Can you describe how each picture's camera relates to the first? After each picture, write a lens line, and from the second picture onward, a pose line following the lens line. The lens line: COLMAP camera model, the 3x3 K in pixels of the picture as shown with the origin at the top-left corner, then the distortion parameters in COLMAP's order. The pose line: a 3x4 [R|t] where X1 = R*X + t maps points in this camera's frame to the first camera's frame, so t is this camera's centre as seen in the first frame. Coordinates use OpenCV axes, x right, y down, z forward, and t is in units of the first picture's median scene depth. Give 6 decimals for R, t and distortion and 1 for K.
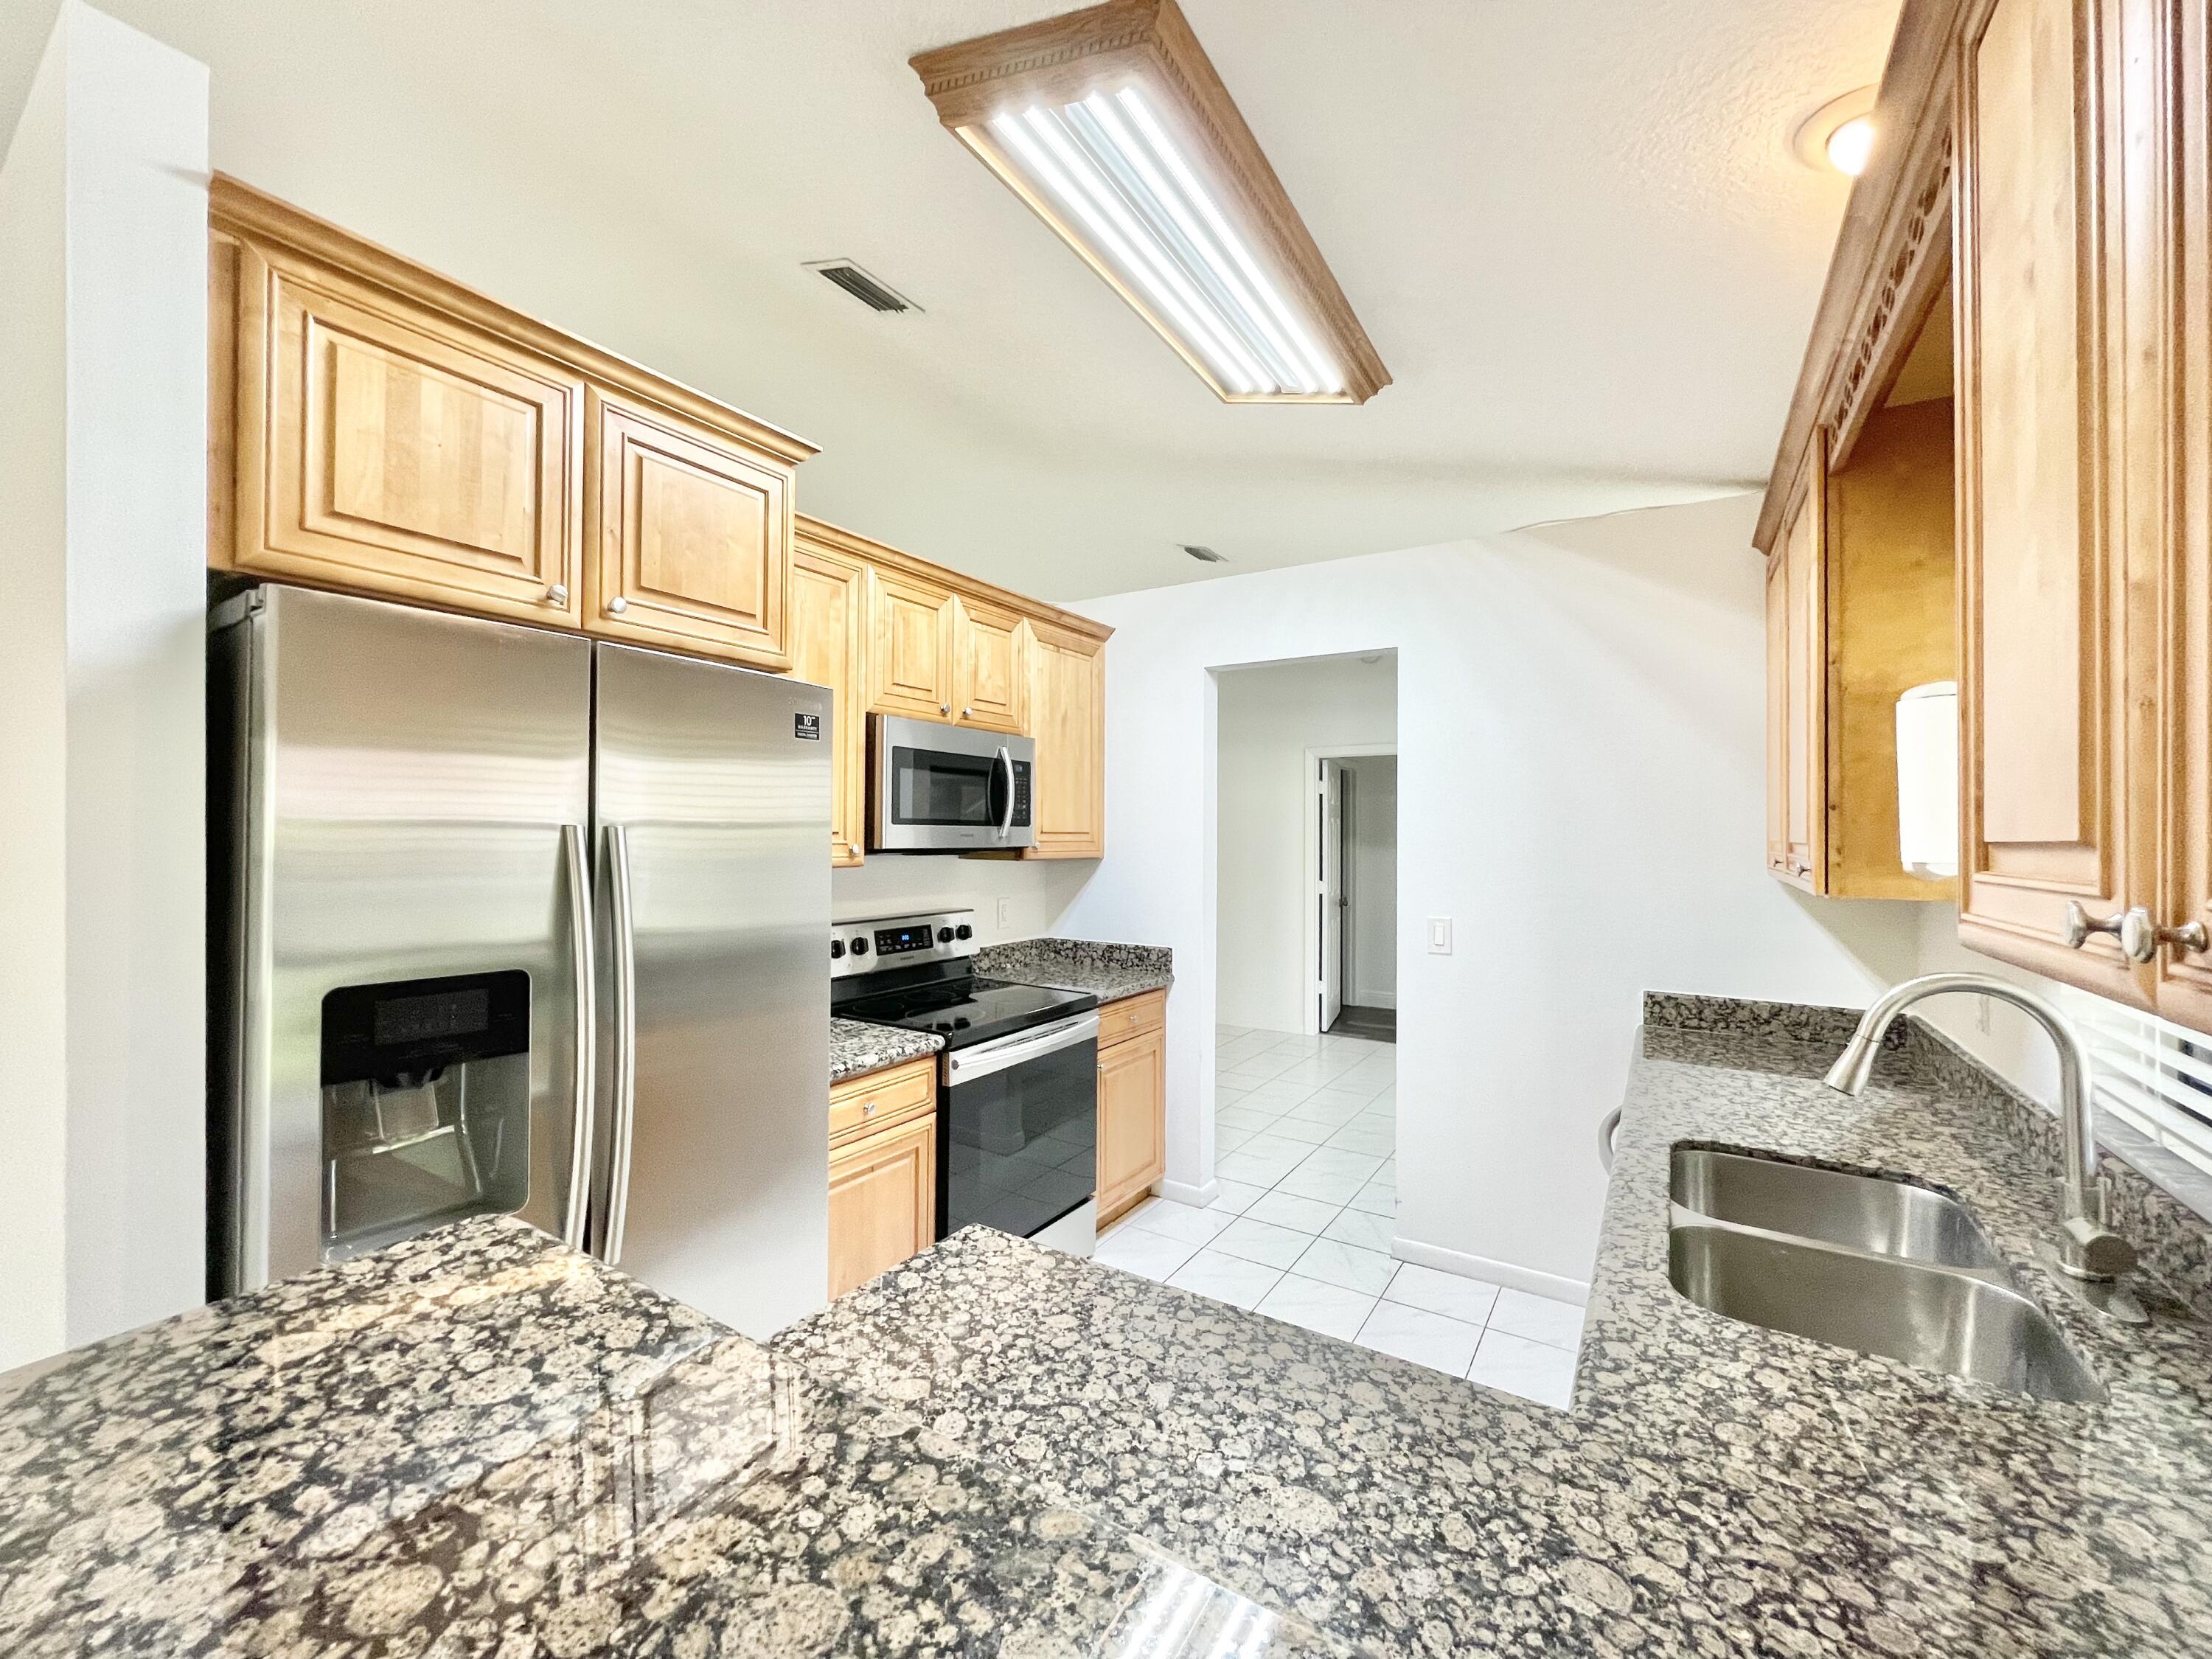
lens RADIAL K [[890.6, 0, 1108.7], [0, 890.6, 831.7], [0, 0, 1]] dist [-0.002979, -0.000010]
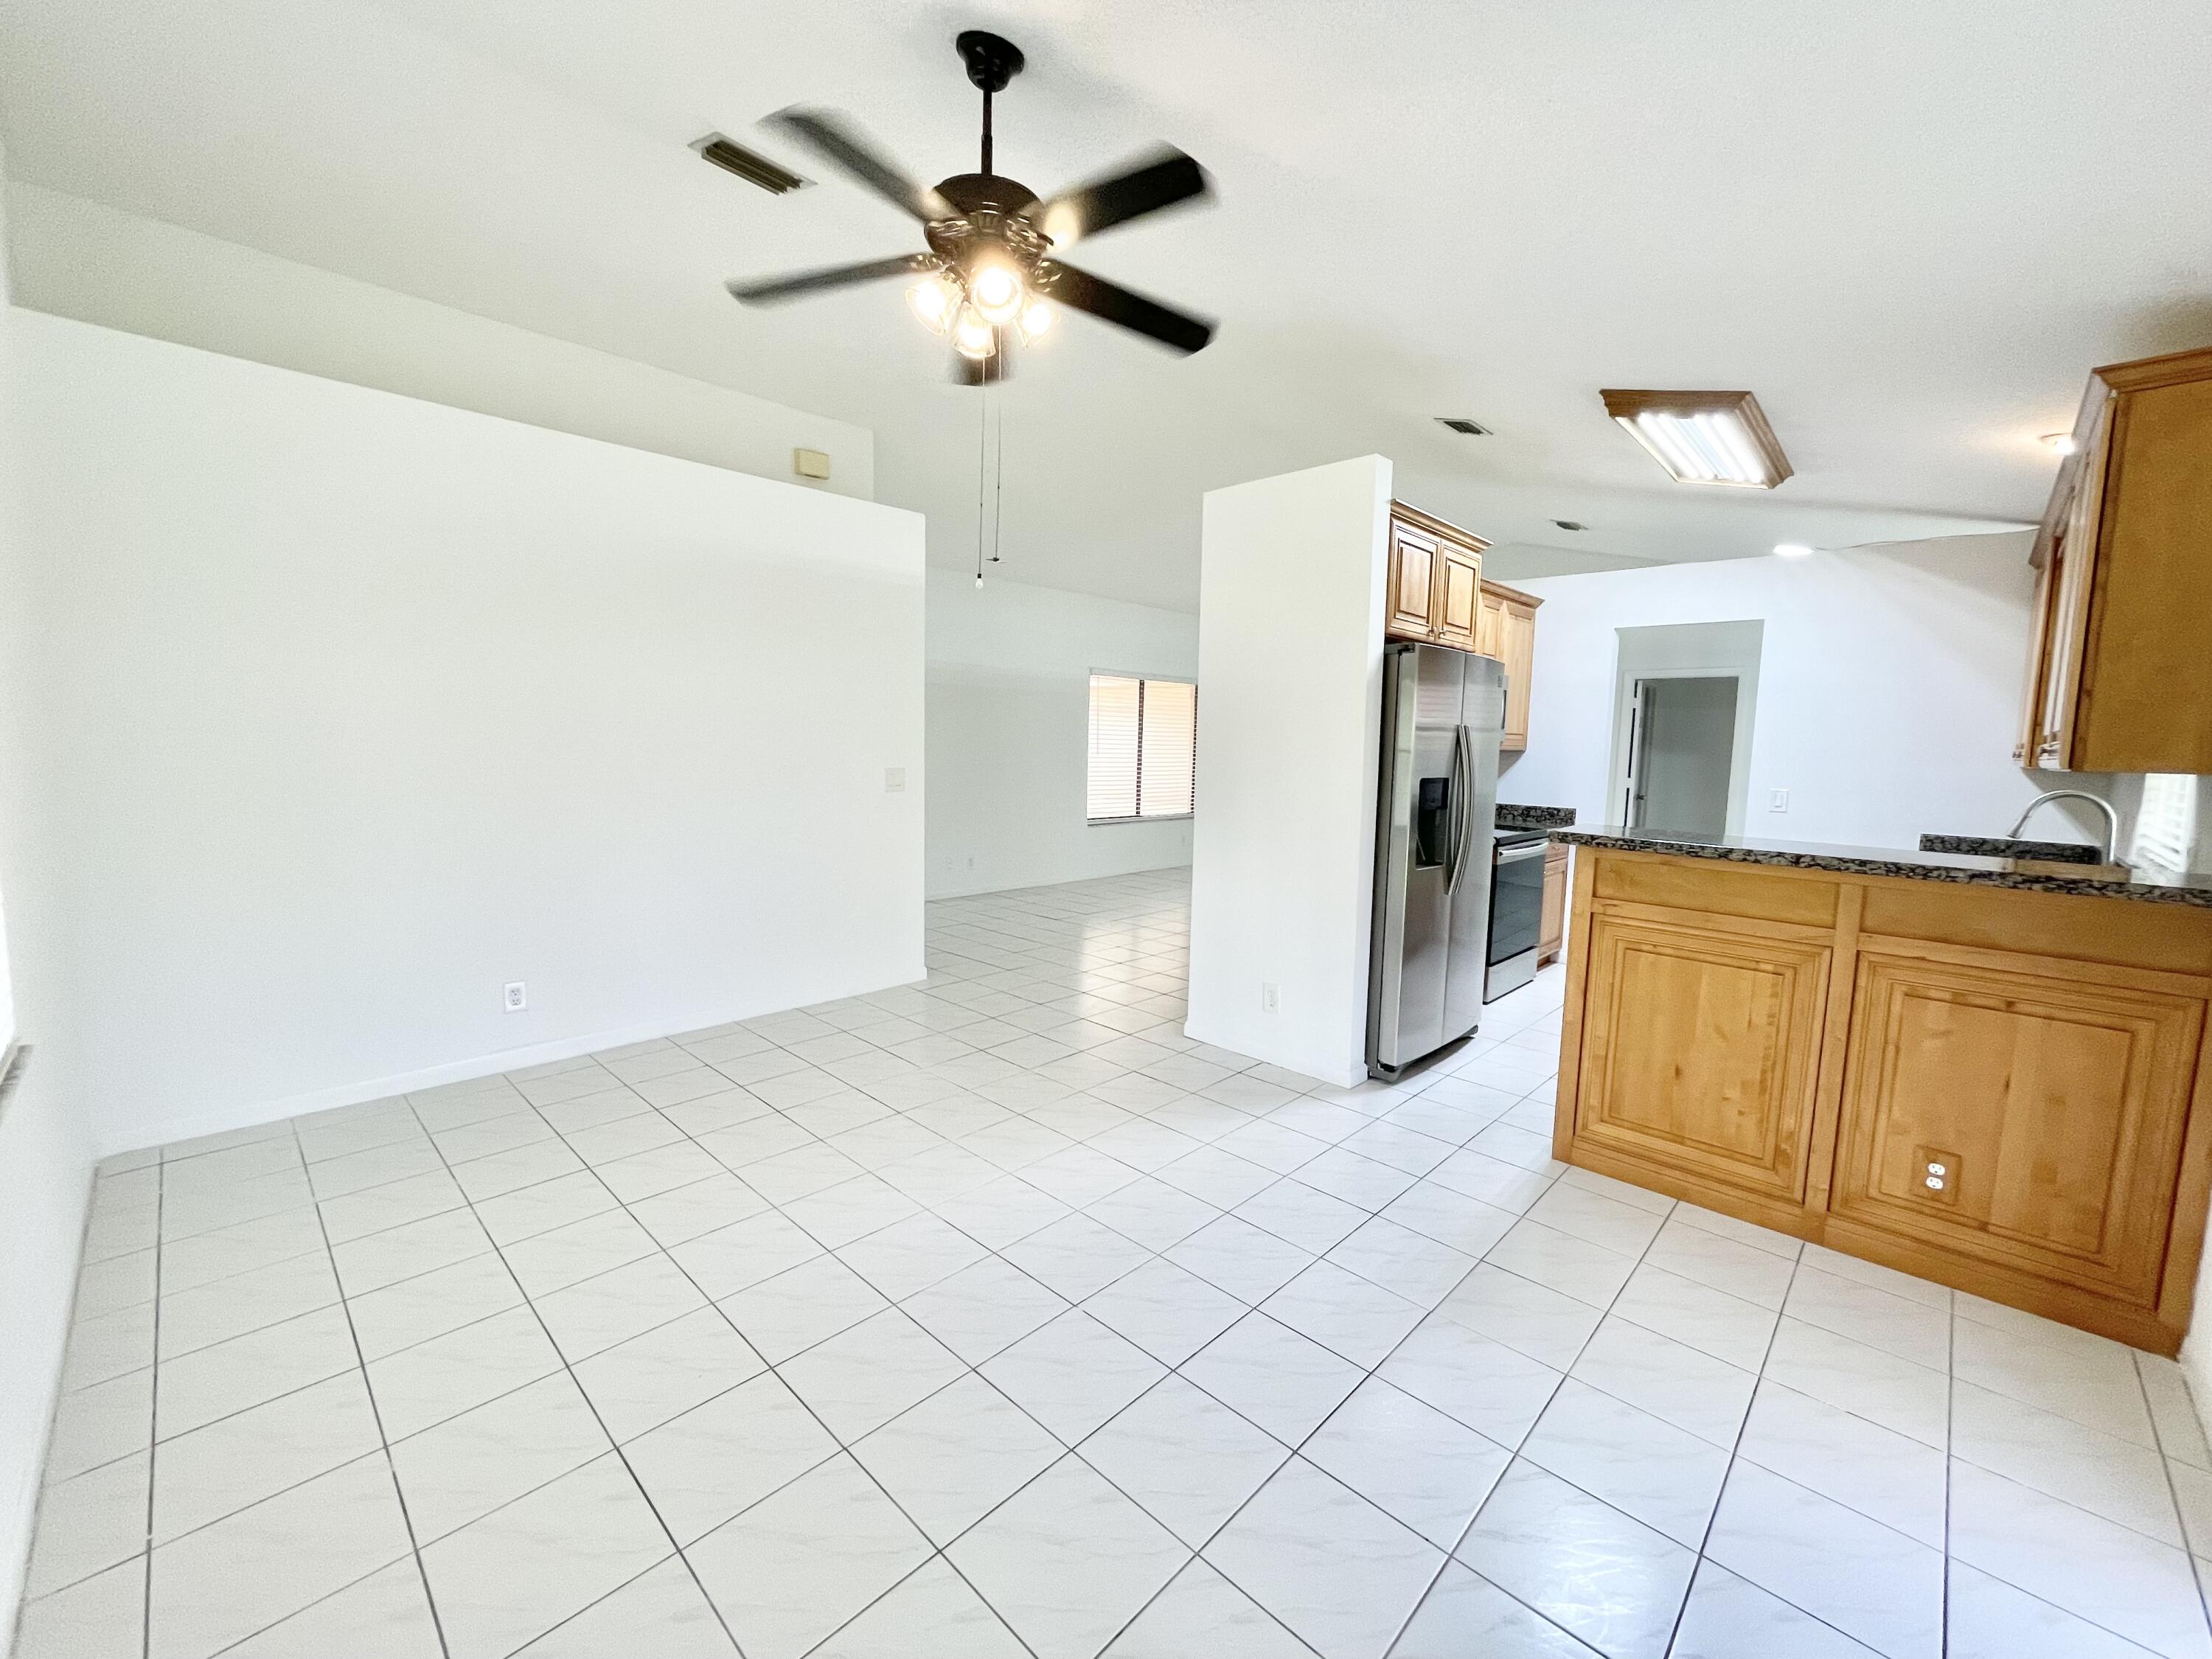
lens RADIAL K [[890.6, 0, 1108.7], [0, 890.6, 831.7], [0, 0, 1]] dist [-0.002979, -0.000010]
pose [[0.979733, 0.036801, -0.196897, -0.575679], [-0.015774, 0.994100, 0.107312, 0.020384], [0.199685, -0.102031, 0.974534, -0.948544]]
